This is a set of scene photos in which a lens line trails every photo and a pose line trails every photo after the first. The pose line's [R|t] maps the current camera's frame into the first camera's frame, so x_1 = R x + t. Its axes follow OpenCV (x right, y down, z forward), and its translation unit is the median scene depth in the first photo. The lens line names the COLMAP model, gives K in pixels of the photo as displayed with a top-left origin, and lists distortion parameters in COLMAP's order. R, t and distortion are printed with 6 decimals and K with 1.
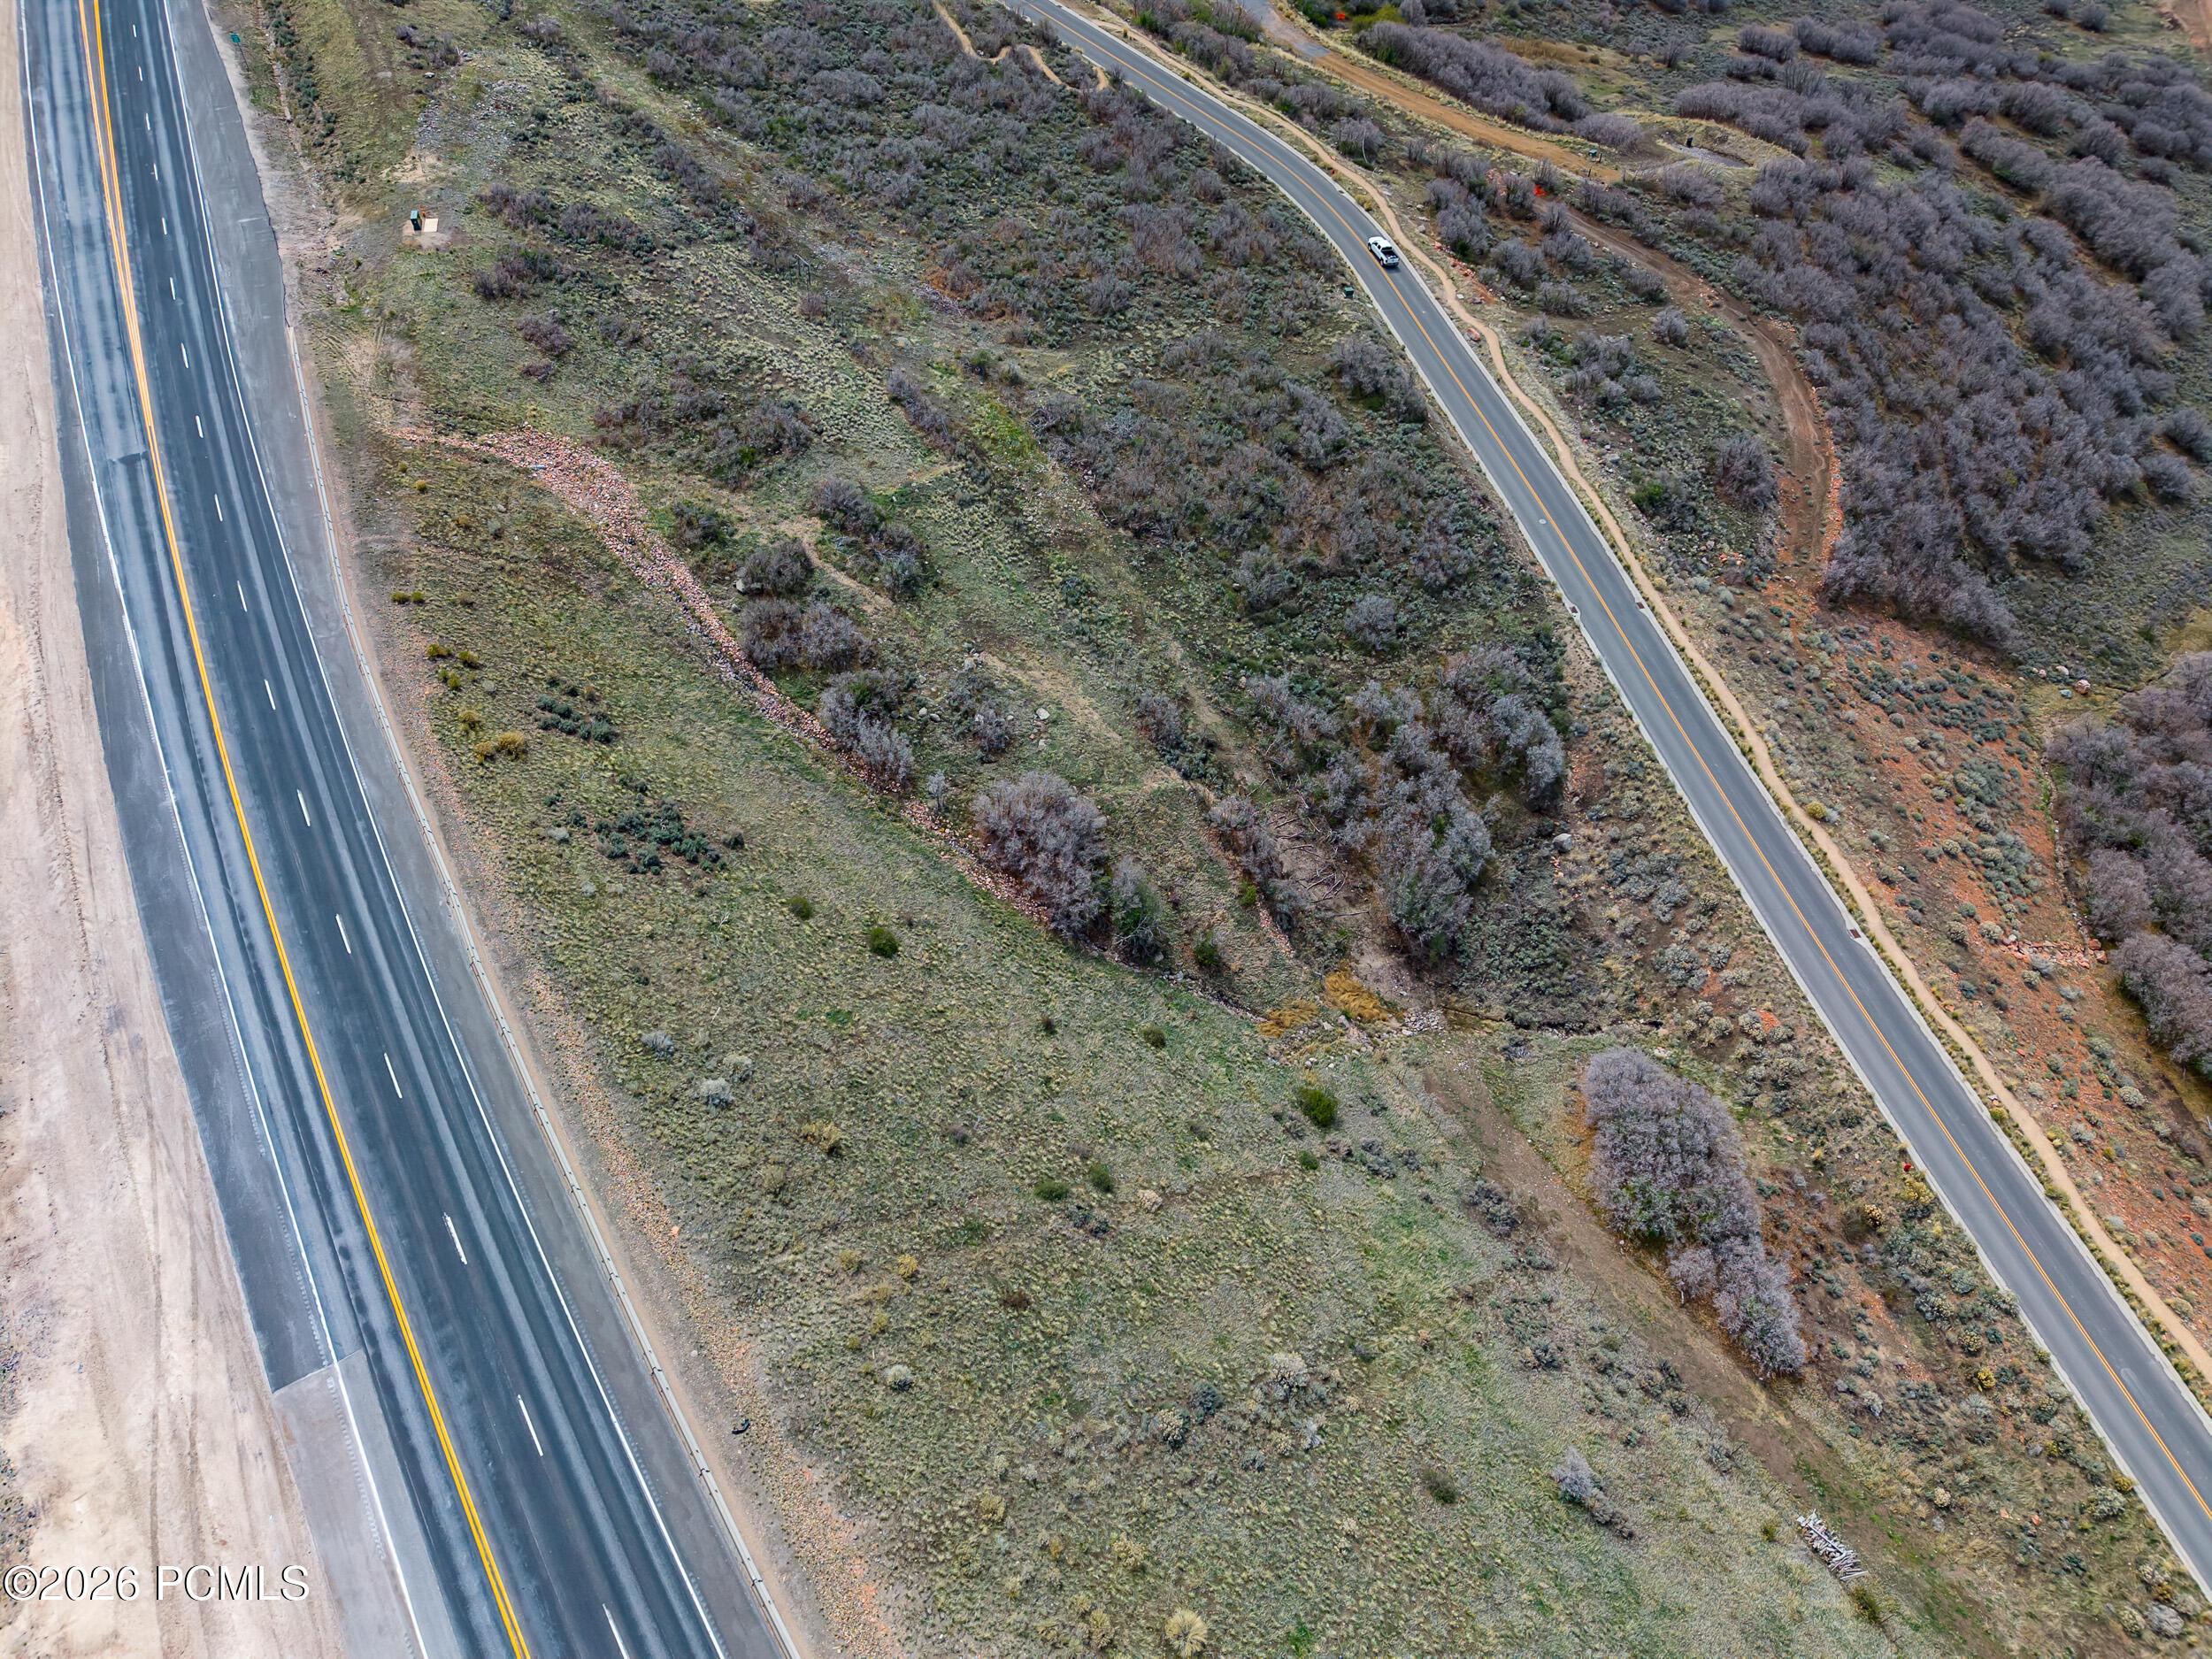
lens RADIAL K [[1472.9, 0, 1104.9], [0, 1472.9, 836.5], [0, 0, 1]] dist [0.026359, -0.024785]
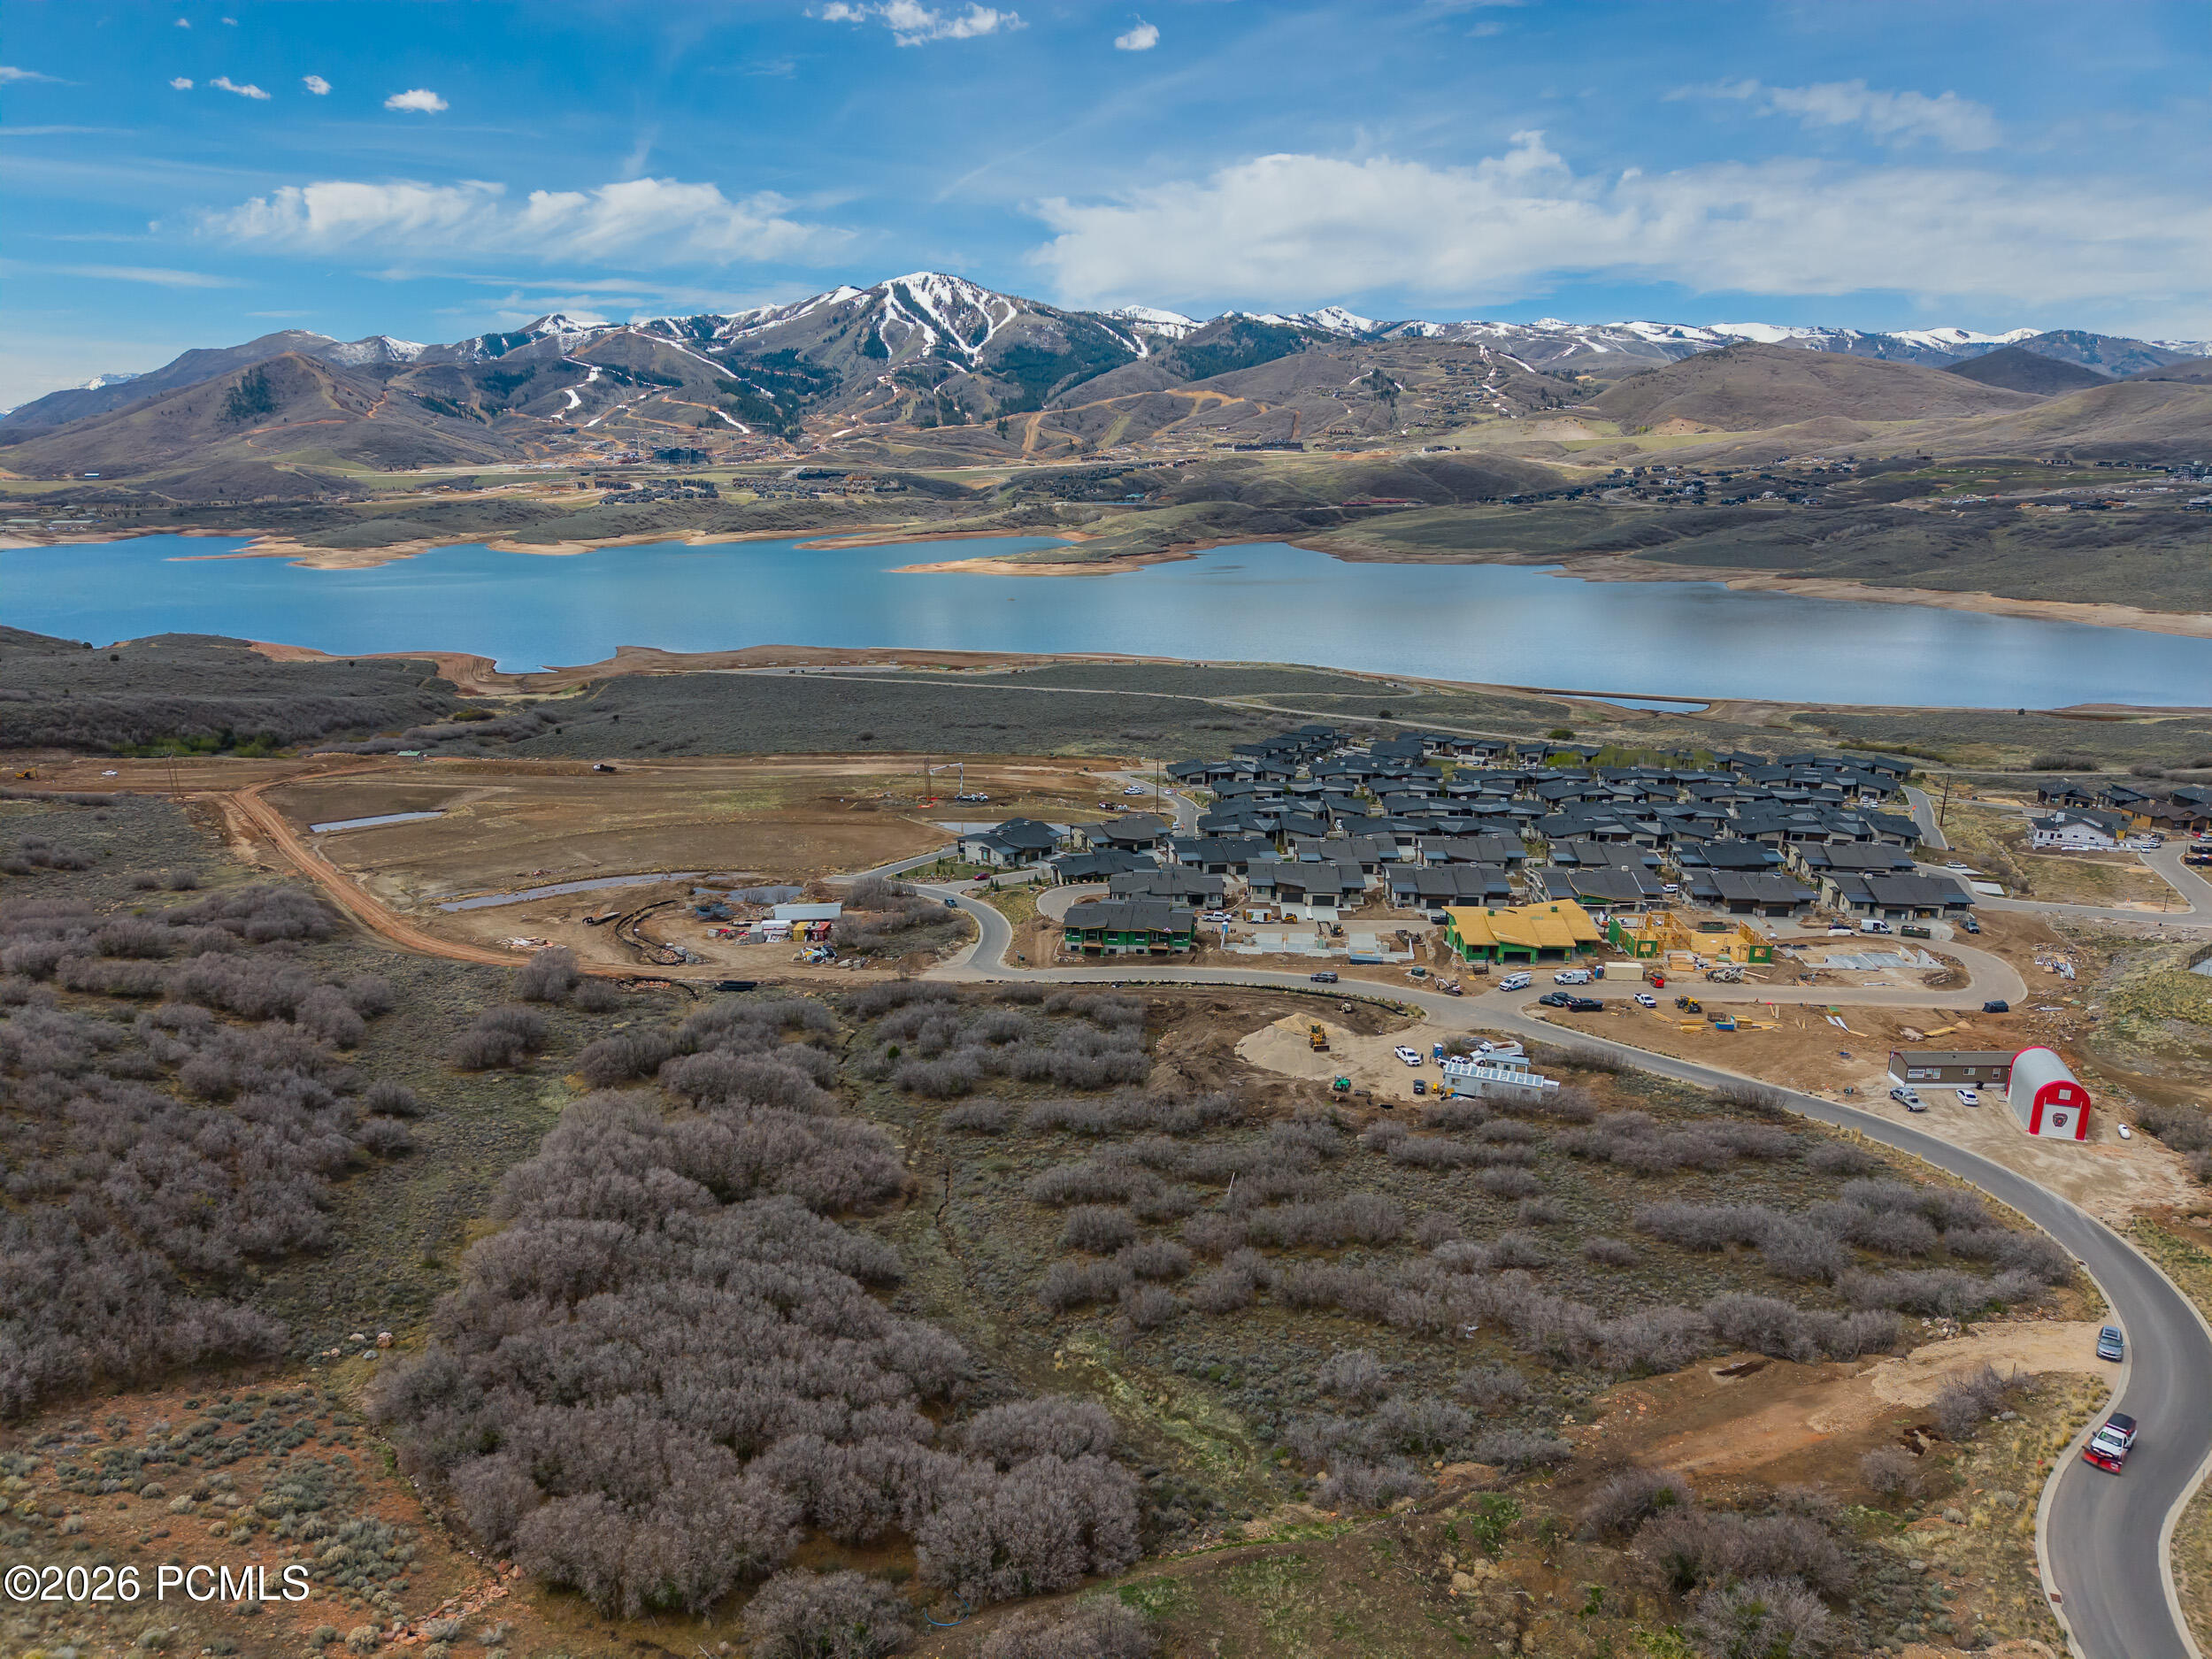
lens RADIAL K [[1476.2, 0, 1105.4], [0, 1476.2, 833.6], [0, 0, 1]] dist [0.021128, -0.018178]
pose [[0.482143, -0.216579, 0.848900, 0.229357], [0.653362, 0.734417, -0.183713, 0.140958], [-0.583658, 0.643215, 0.495598, 0.160624]]
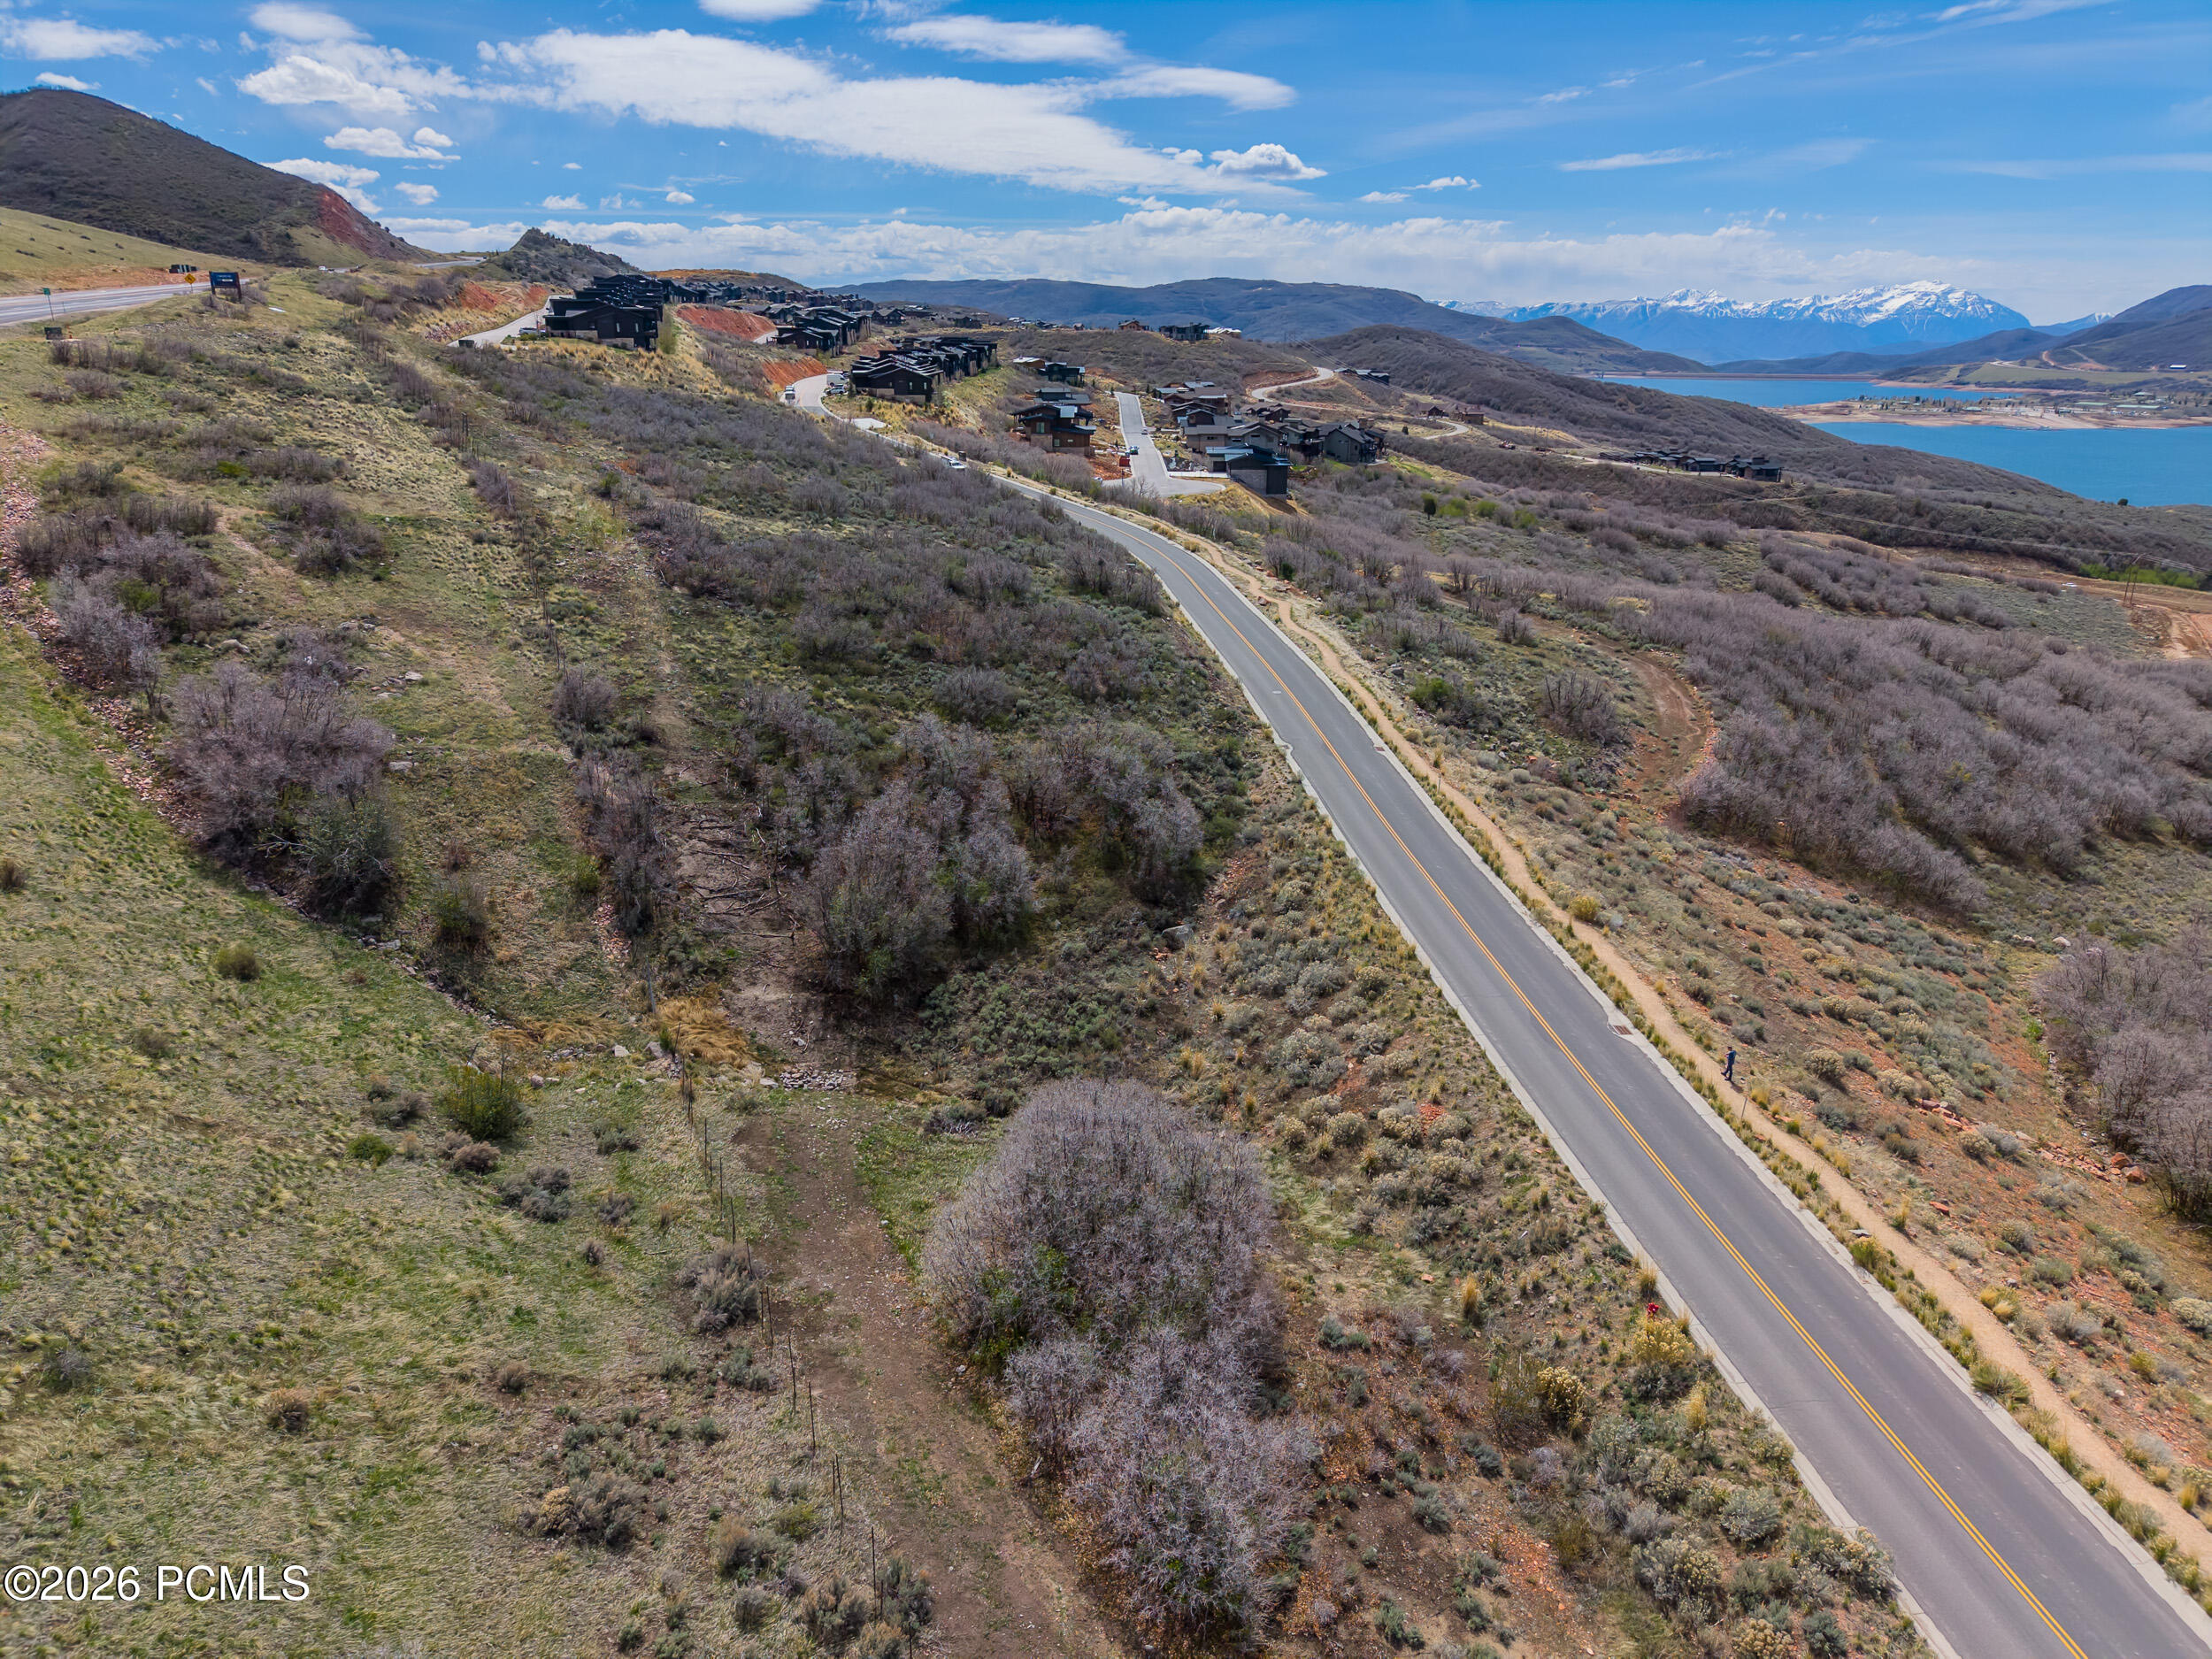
lens RADIAL K [[1476.2, 0, 1105.4], [0, 1476.2, 833.6], [0, 0, 1]] dist [0.021128, -0.018178]
pose [[0.992339, 0.050487, -0.112762, 0.345781], [-0.100280, 0.862263, -0.496433, 0.280217], [0.072167, 0.503938, 0.860720, 0.430946]]
